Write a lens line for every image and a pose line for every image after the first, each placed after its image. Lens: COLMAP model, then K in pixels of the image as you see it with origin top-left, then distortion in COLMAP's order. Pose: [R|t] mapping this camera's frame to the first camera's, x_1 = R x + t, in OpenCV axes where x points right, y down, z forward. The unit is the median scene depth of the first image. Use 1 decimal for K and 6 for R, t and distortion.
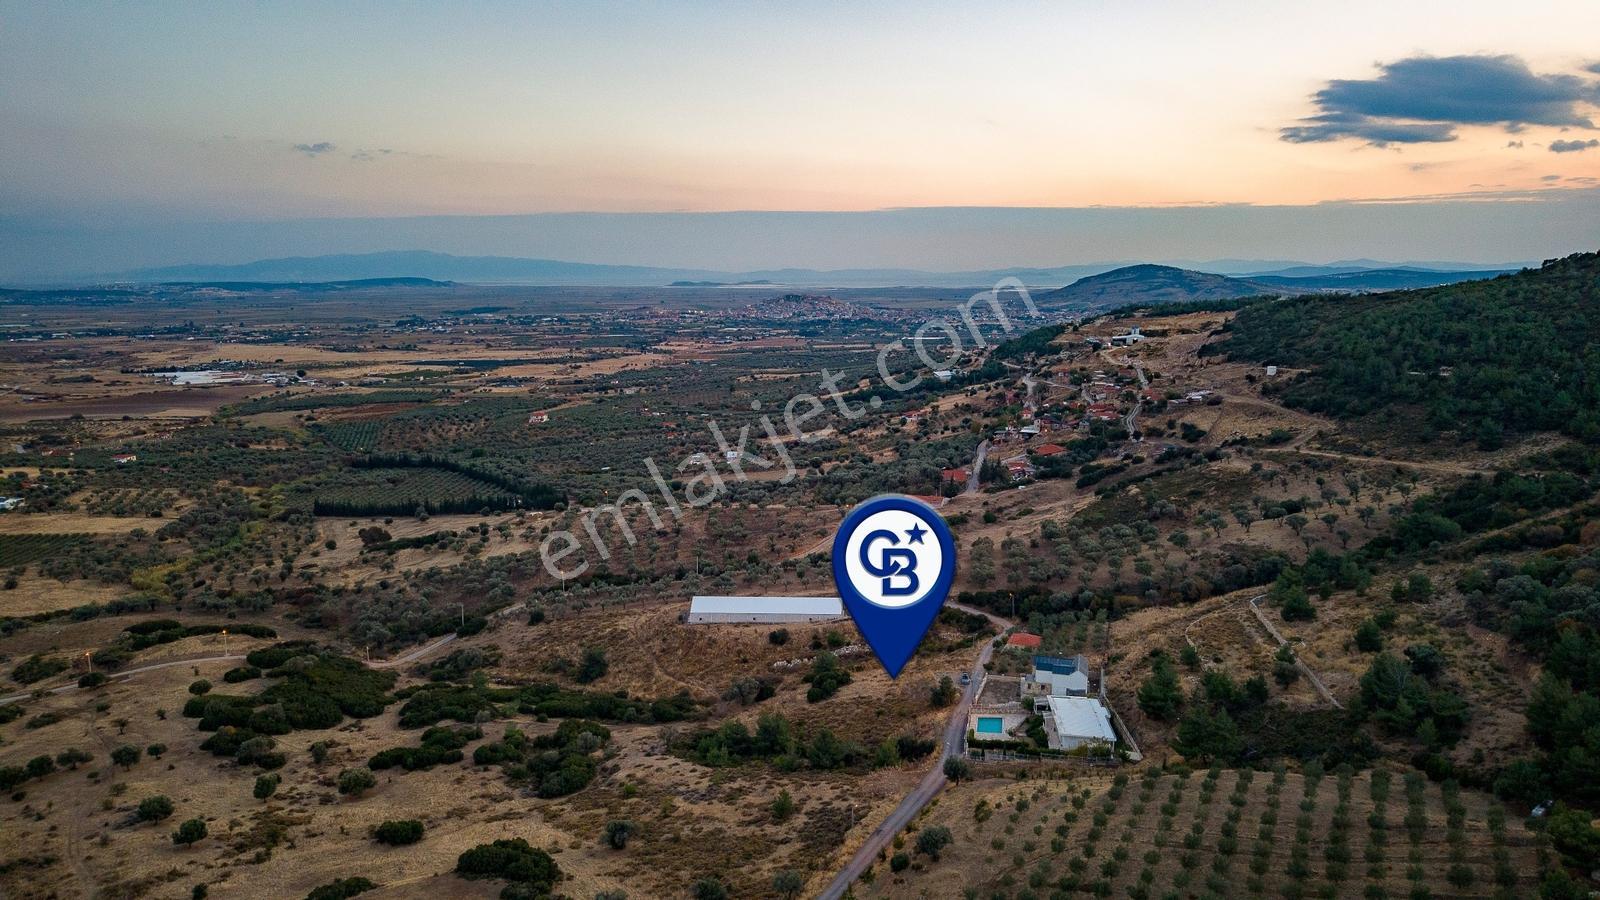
lens RADIAL K [[1068.0, 0, 796.9], [0, 1068.0, 447.1], [0, 0, 1]] dist [0.055269, -0.084167]
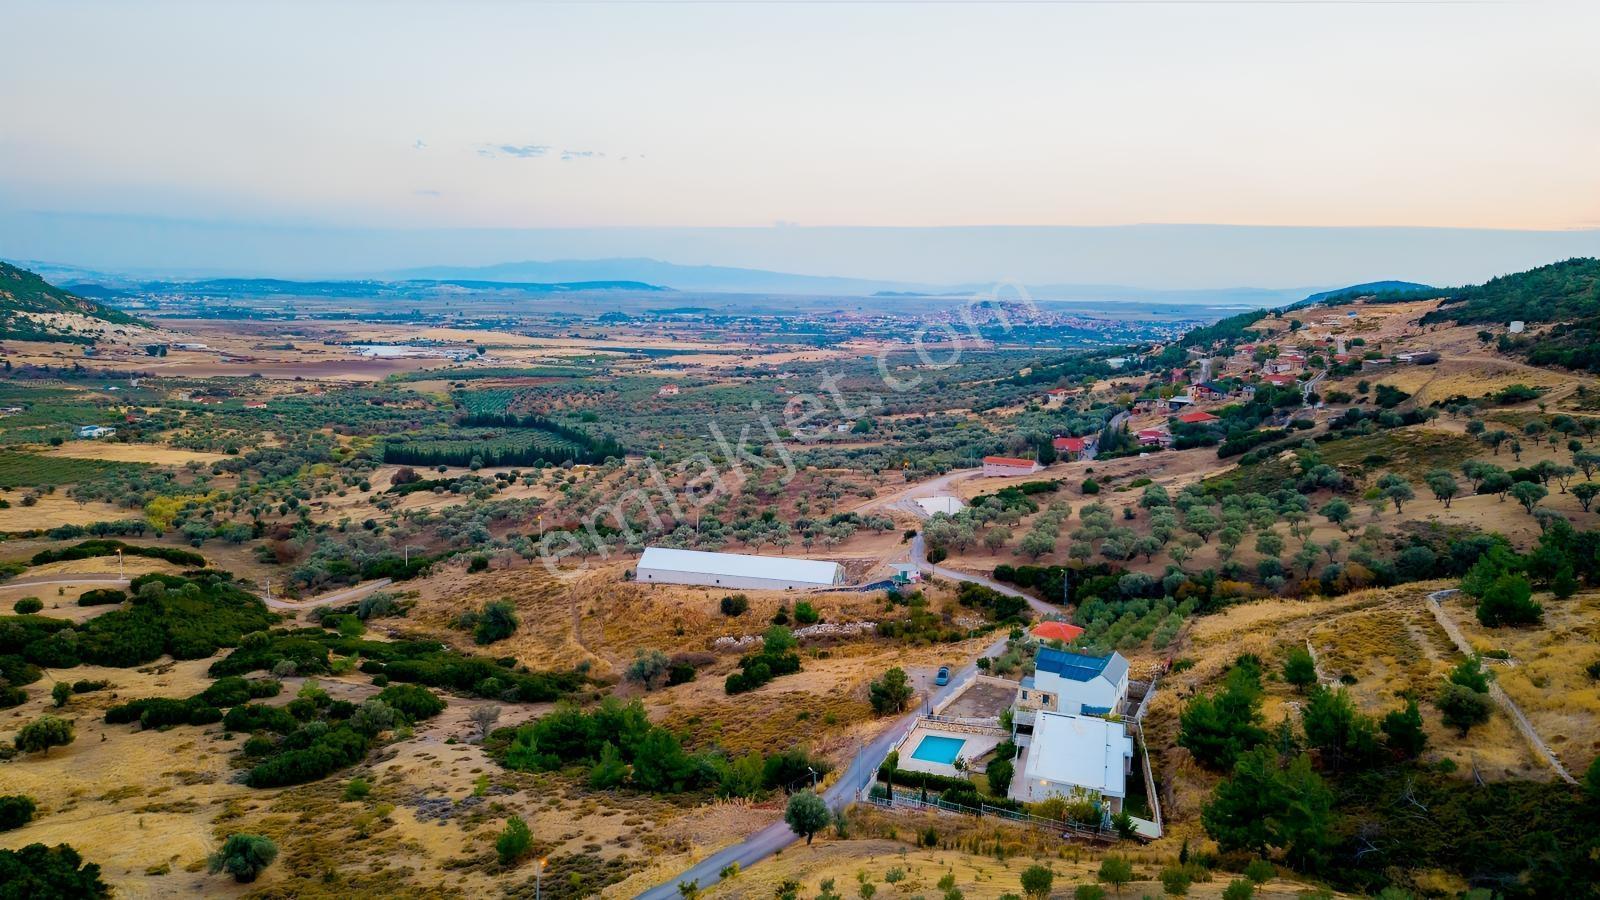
lens RADIAL K [[1064.7, 0, 794.5], [0, 1064.7, 448.5], [0, 0, 1]] dist [0.043440, -0.049116]
pose [[0.980784, 0.053211, -0.187699, 0.158662], [-0.055273, 0.998455, -0.005764, 0.074008], [0.187103, 0.016028, 0.982210, 0.295685]]
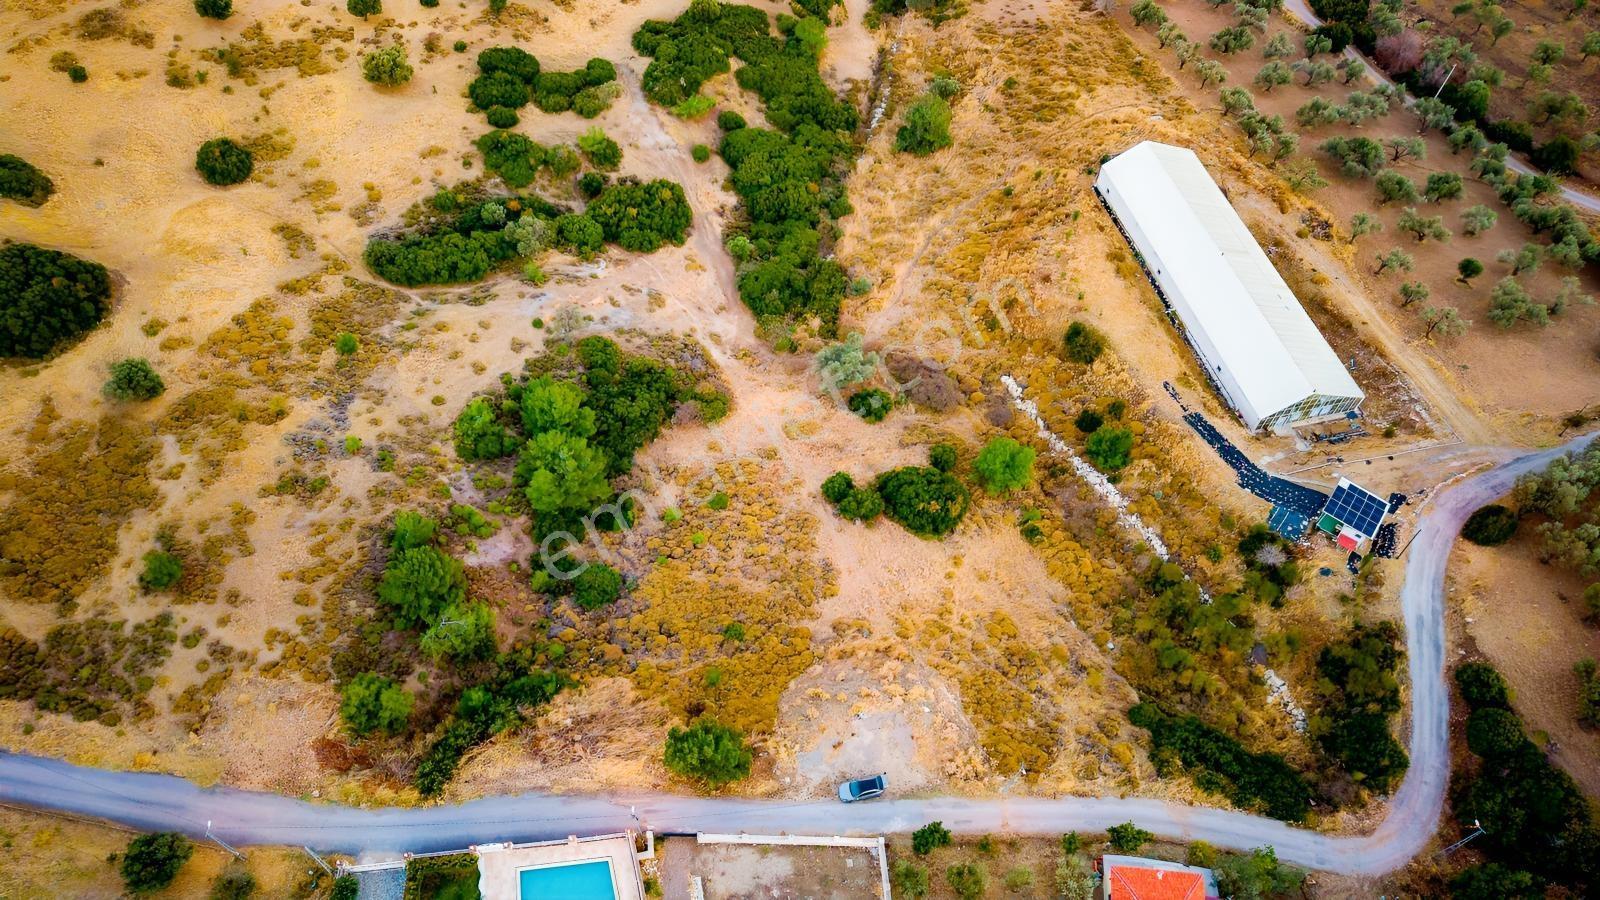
lens RADIAL K [[1068.8, 0, 795.9], [0, 1068.8, 449.9], [0, 0, 1]] dist [0.030396, -0.031545]
pose [[0.309848, 0.789273, -0.530134, 0.221651], [-0.163097, 0.593432, 0.788186, -0.129476], [0.936693, -0.157755, 0.312602, 0.759647]]
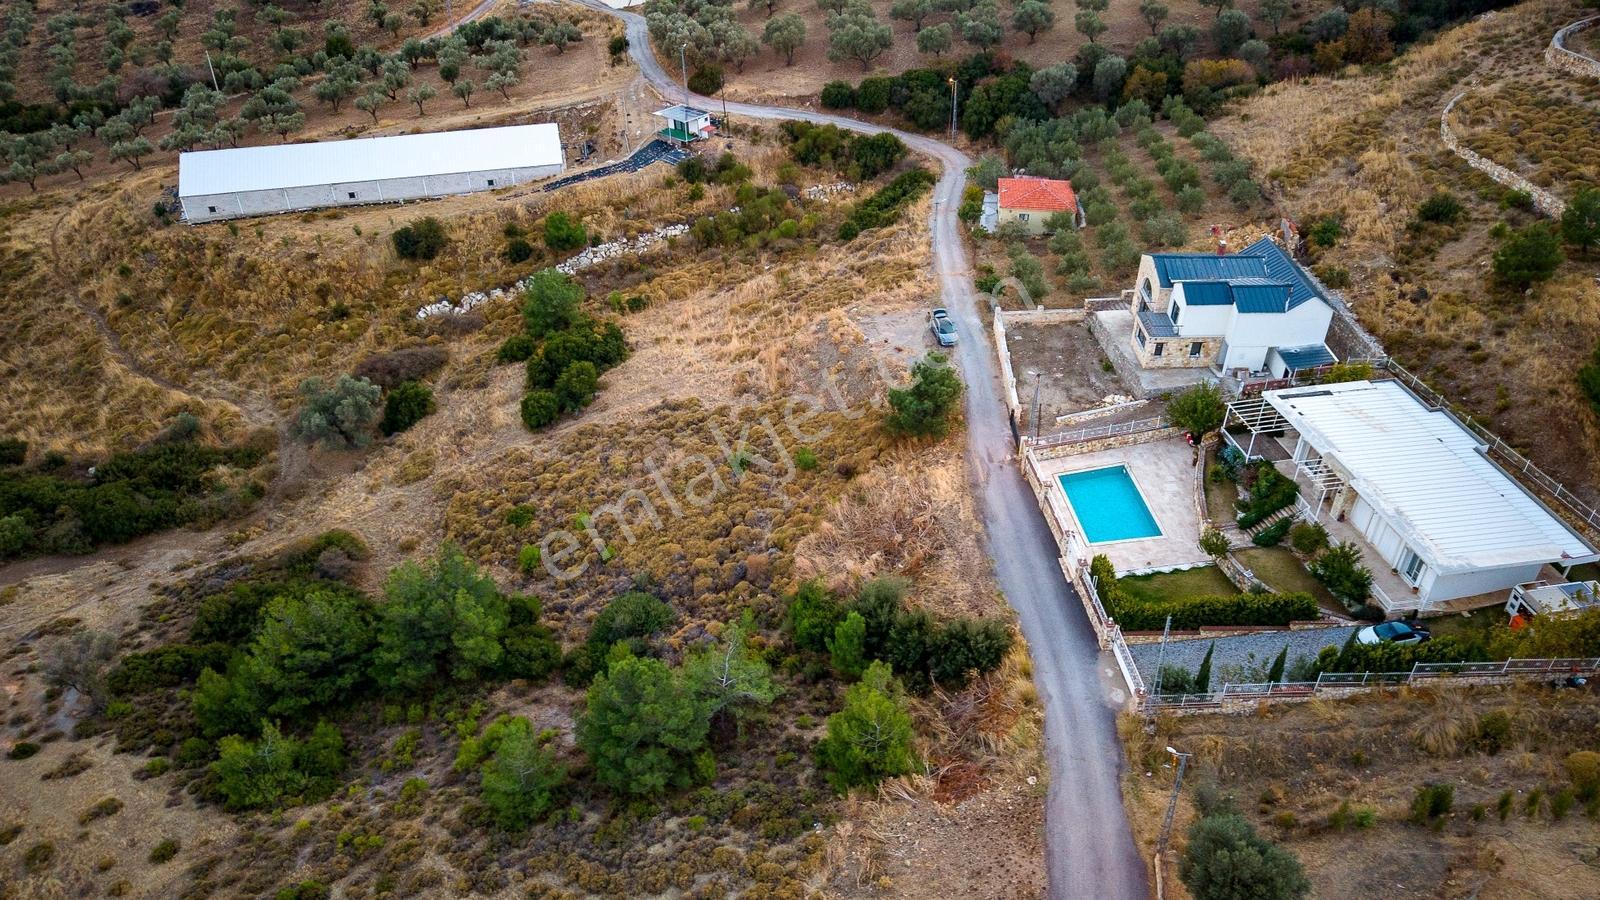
lens RADIAL K [[1121.1, 0, 797.2], [0, 1121.1, 449.8], [0, 0, 1]] dist [0.031101, -0.034334]
pose [[0.957231, -0.165550, 0.237281, 0.006130], [0.043747, 0.893507, 0.446914, 0.065283], [-0.285998, -0.417419, 0.862535, 0.568797]]
